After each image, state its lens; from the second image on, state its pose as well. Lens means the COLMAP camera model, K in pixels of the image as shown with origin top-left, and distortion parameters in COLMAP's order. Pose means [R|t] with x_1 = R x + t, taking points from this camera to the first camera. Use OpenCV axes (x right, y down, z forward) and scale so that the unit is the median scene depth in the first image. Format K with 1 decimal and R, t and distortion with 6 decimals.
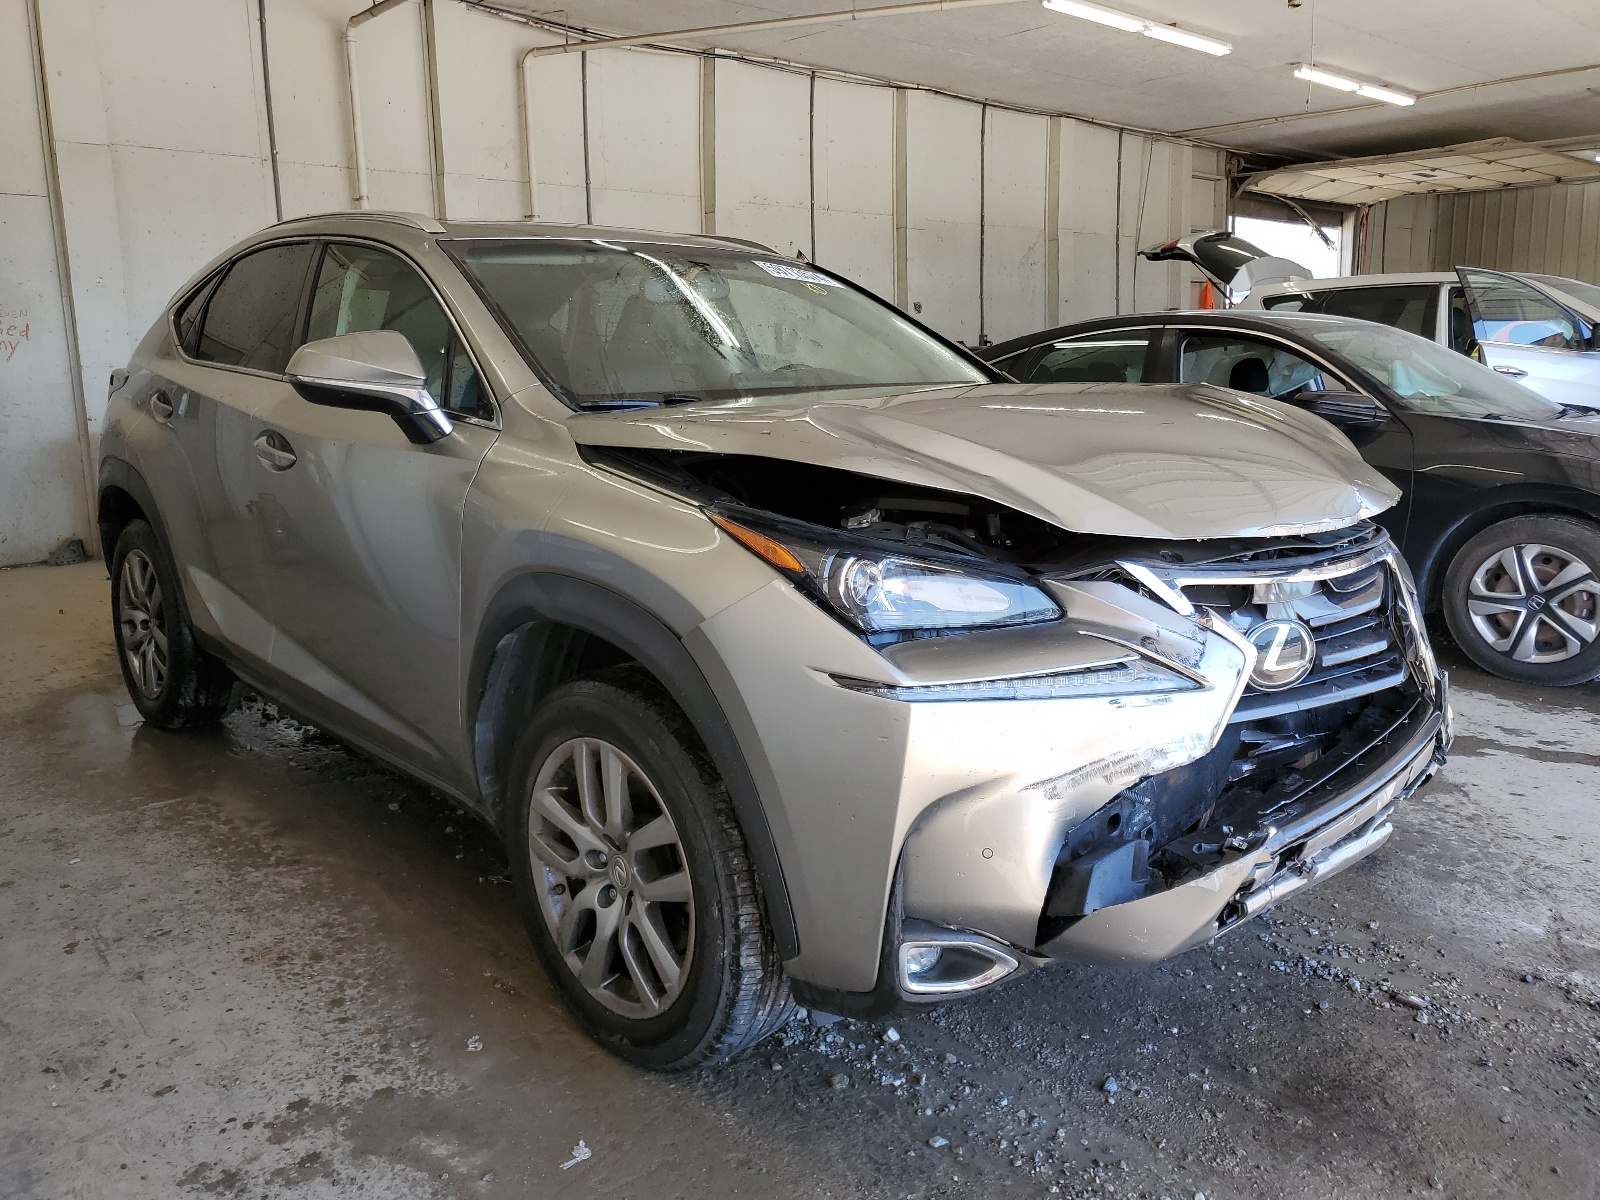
lens RADIAL K [[1328.7, 0, 800.0], [0, 1328.7, 600.0], [0, 0, 1]] dist [0.009845, 0.006787]
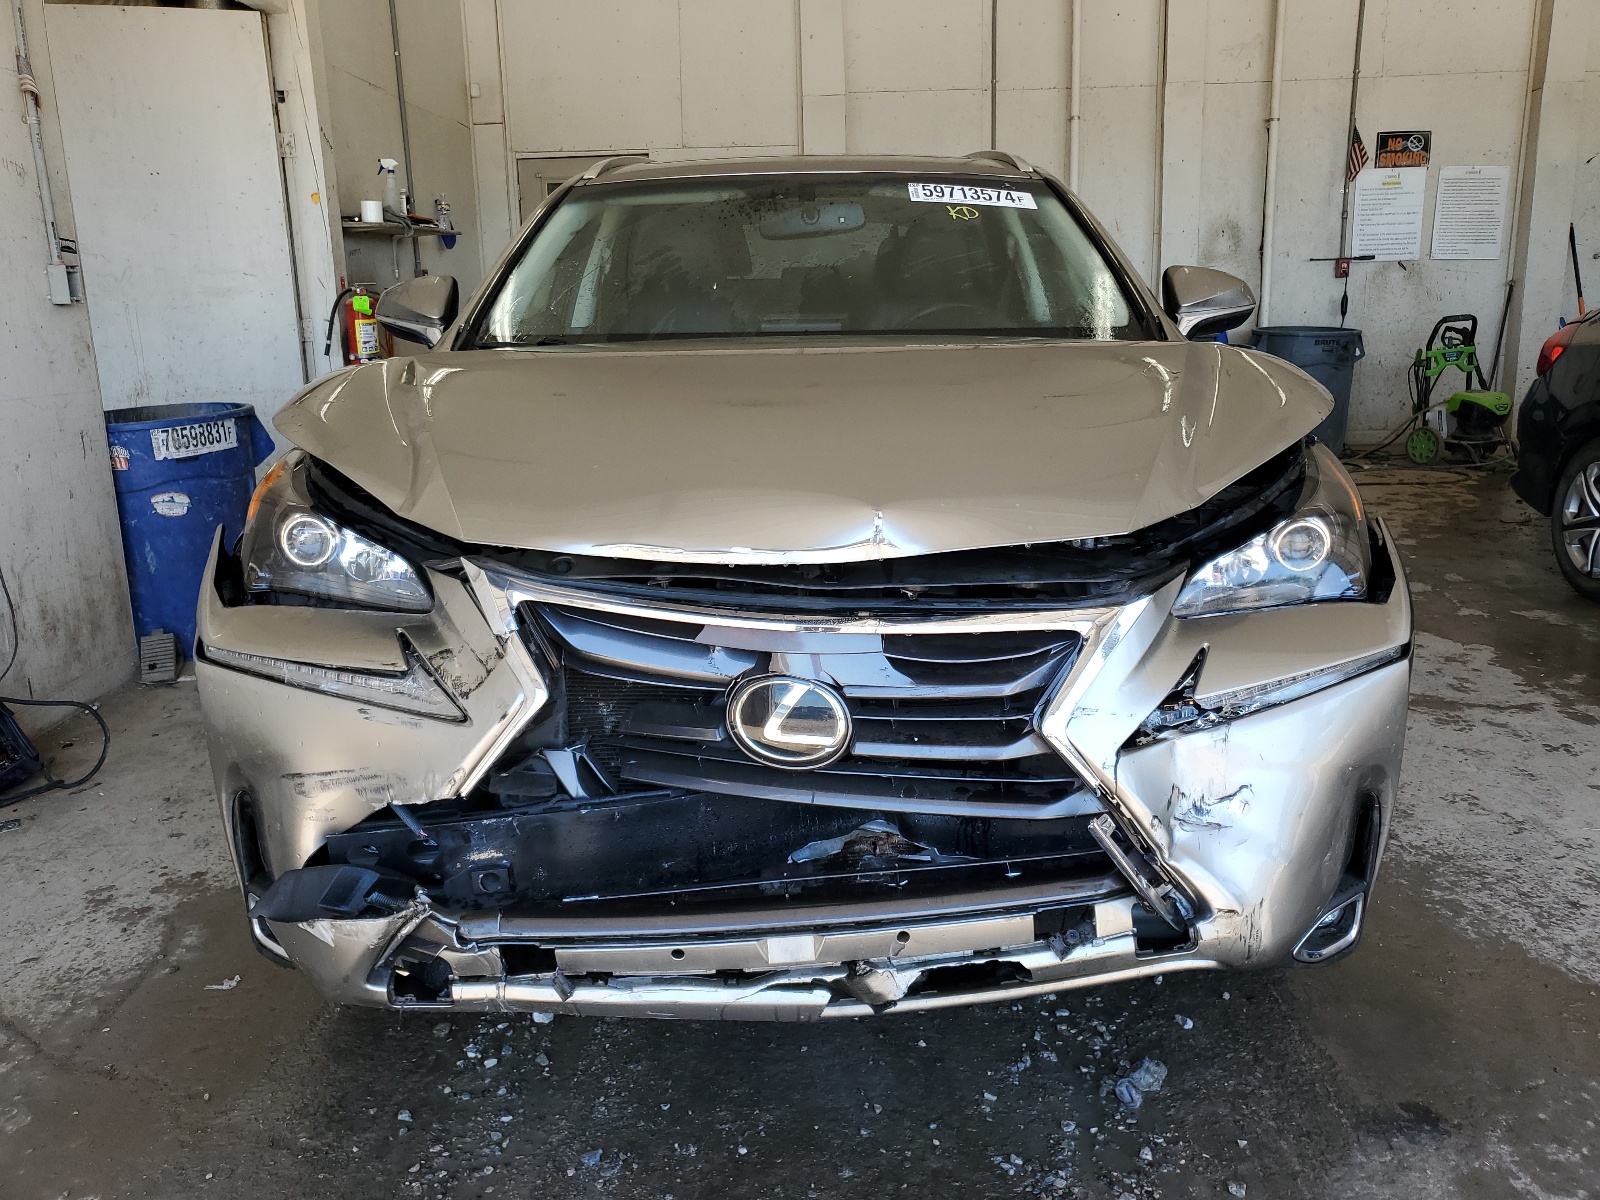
lens RADIAL K [[1310.8, 0, 800.0], [0, 1310.8, 600.0], [0, 0, 1]] dist [0.002745, 0.006882]
pose [[0.685888, 0.172552, -0.706954, 0.854442], [-0.123764, 0.984988, 0.120338, -0.112619], [0.717105, 0.004957, 0.696947, 0.492057]]
